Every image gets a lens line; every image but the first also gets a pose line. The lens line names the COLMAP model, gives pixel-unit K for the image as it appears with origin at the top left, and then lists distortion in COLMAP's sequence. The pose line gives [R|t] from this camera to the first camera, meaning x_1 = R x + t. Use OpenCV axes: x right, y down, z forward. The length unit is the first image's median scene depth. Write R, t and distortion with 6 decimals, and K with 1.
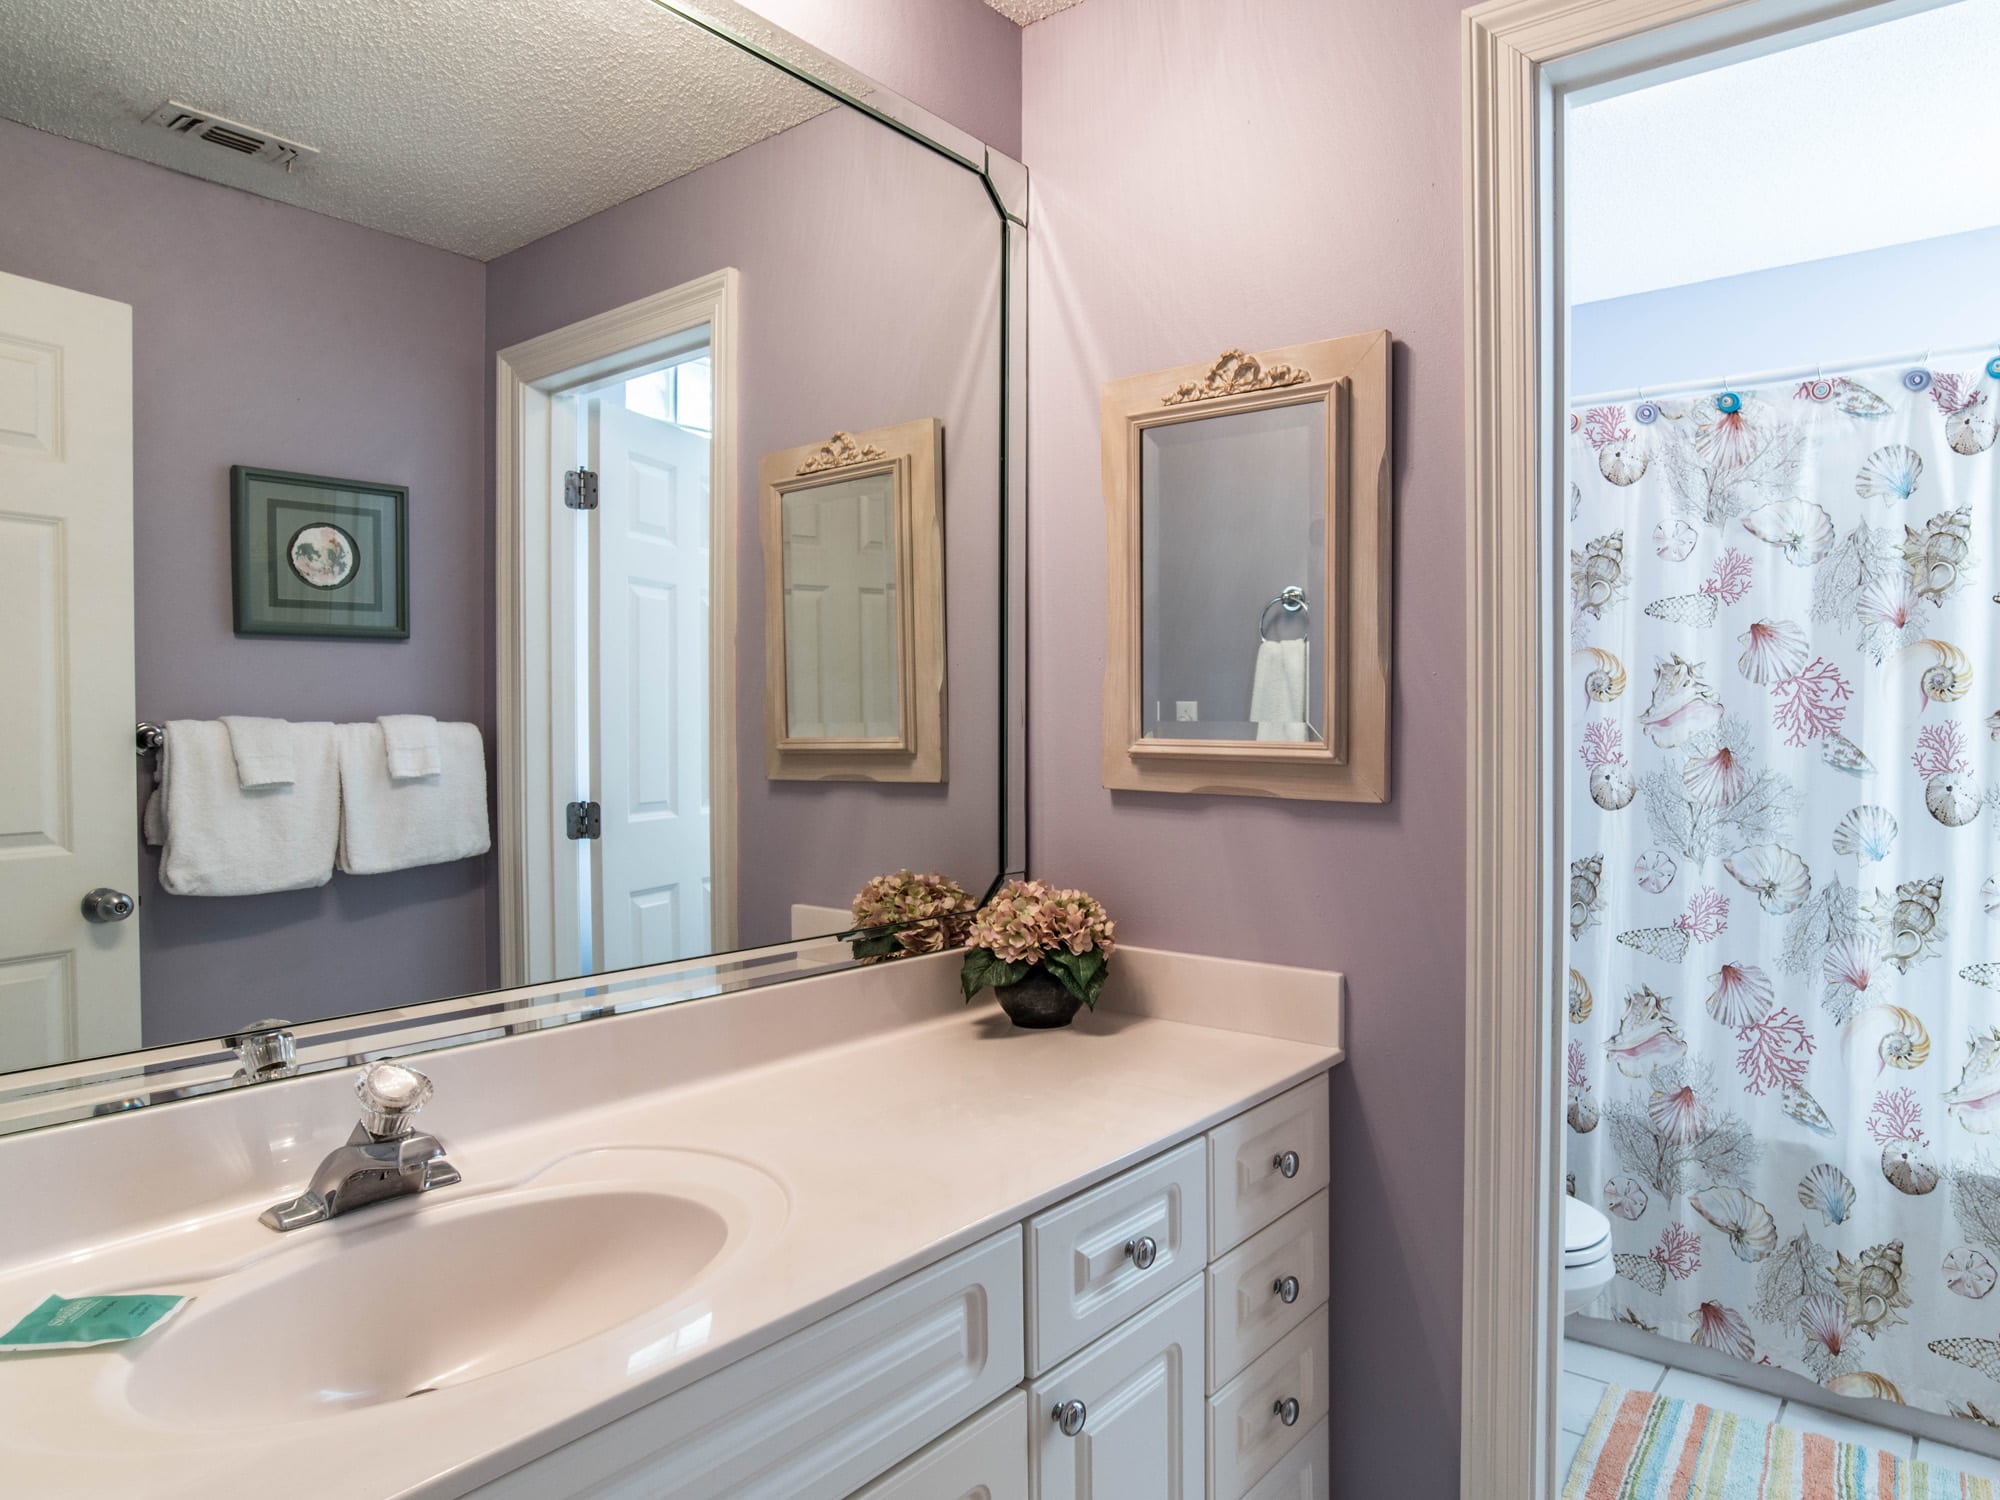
lens RADIAL K [[1457.1, 0, 995.2], [0, 1457.1, 743.5], [0, 0, 1]] dist [-0.028410, 0.018535]
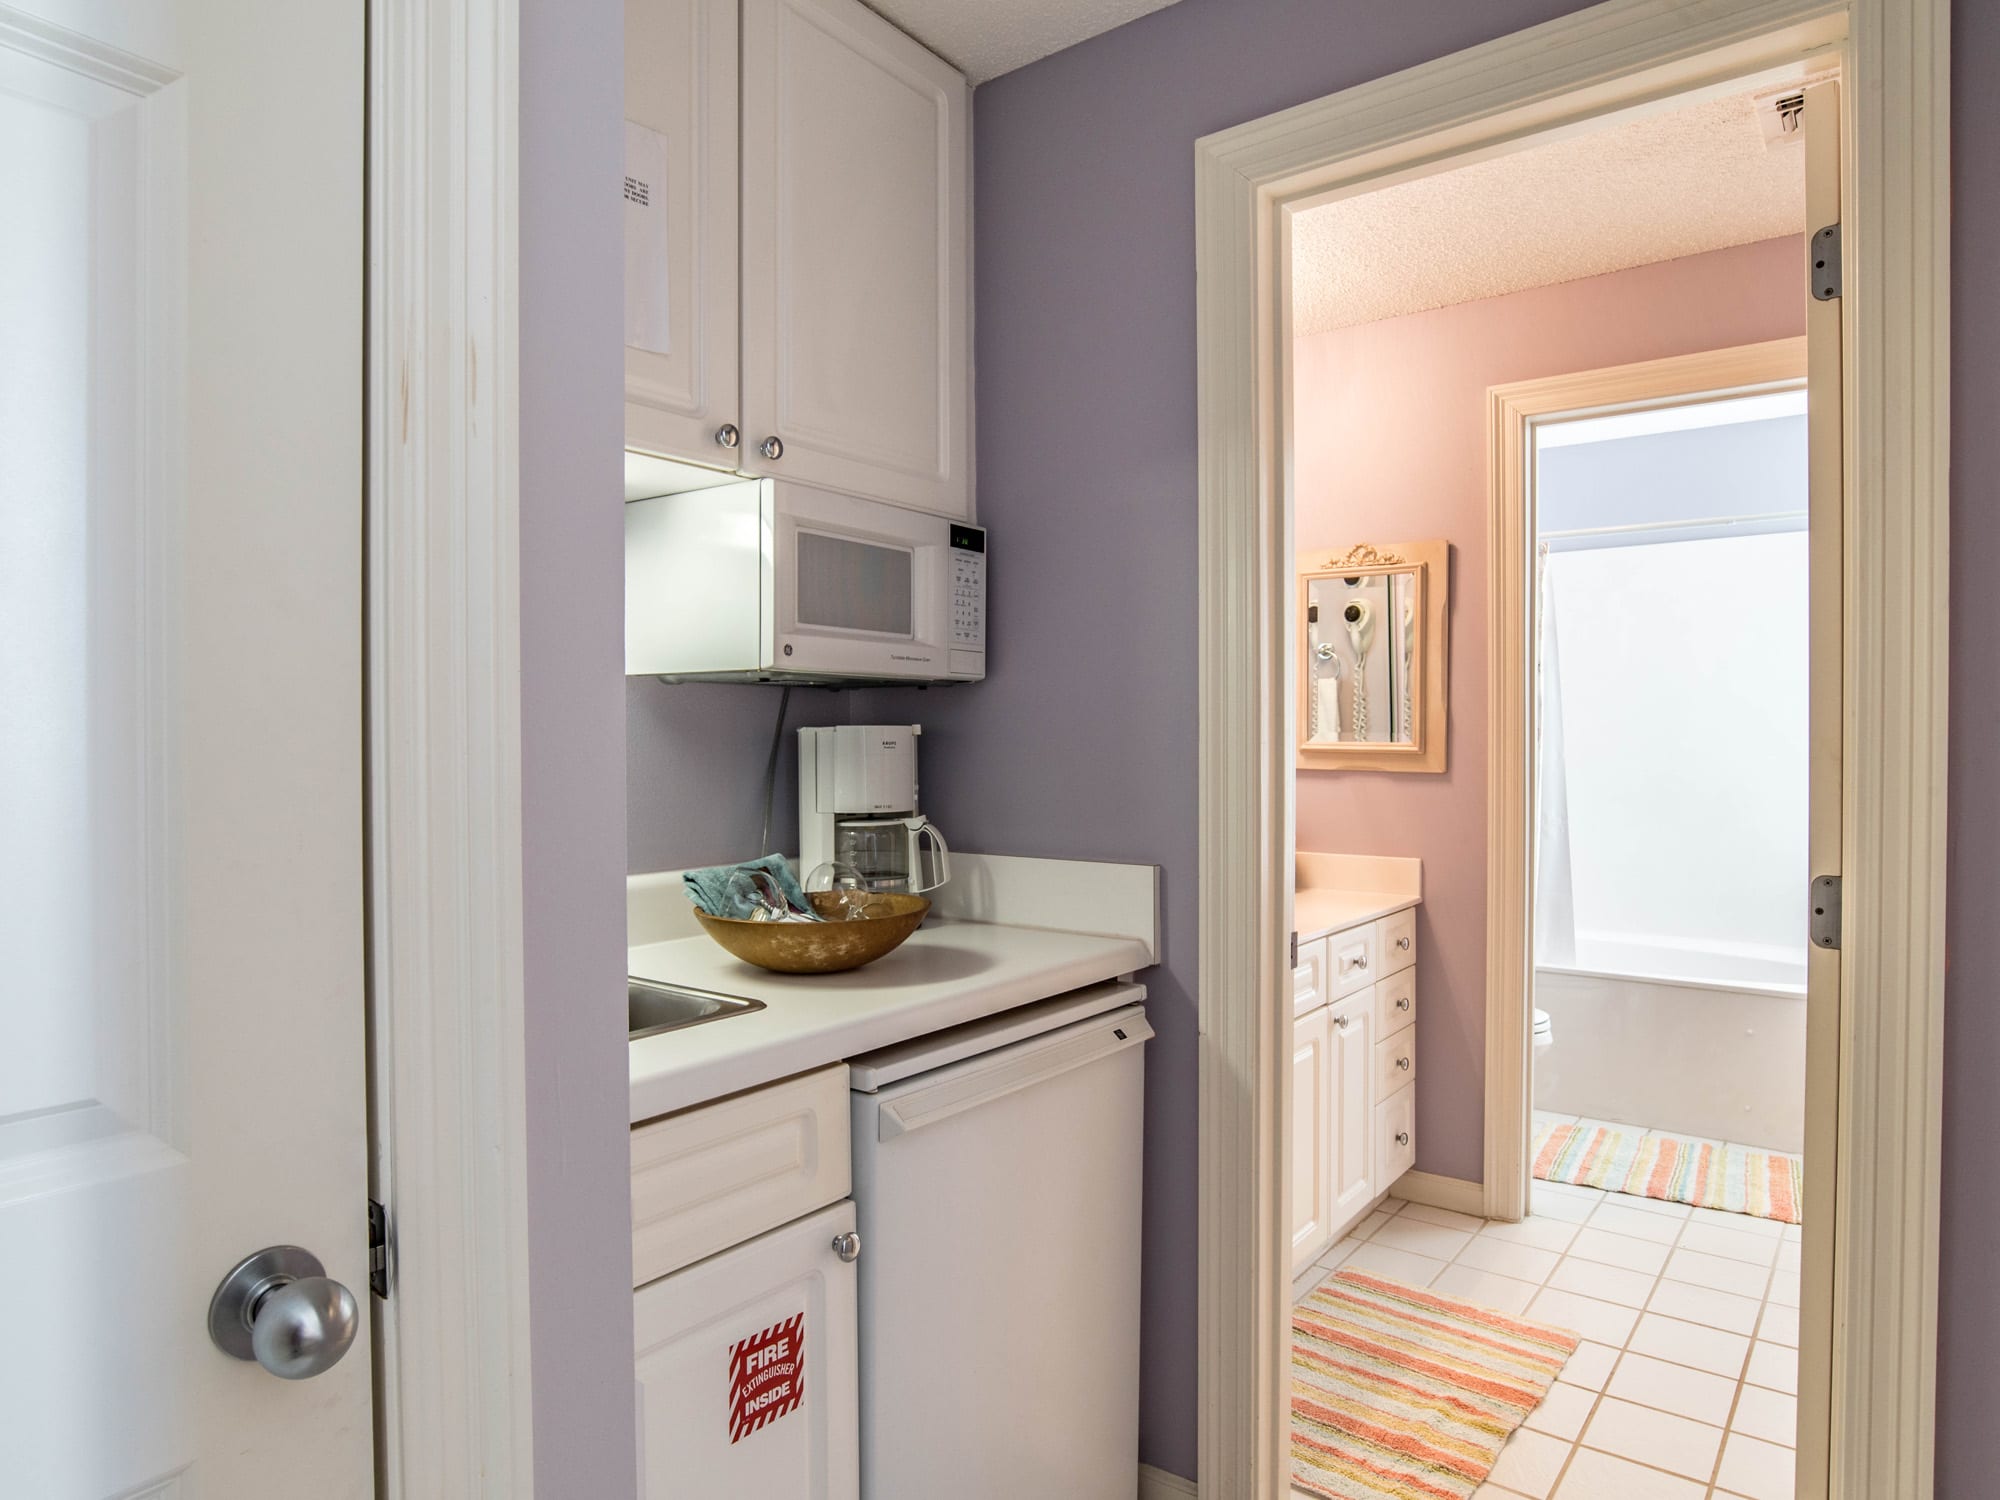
lens RADIAL K [[1223.5, 0, 996.9], [0, 1223.5, 766.2], [0, 0, 1]] dist [-0.003338, -0.001198]
pose [[0.999980, -0.006205, -0.001011, -0.343411], [0.006216, 0.999912, 0.011701, 0.008422], [0.000938, -0.011707, 0.999931, -0.682641]]
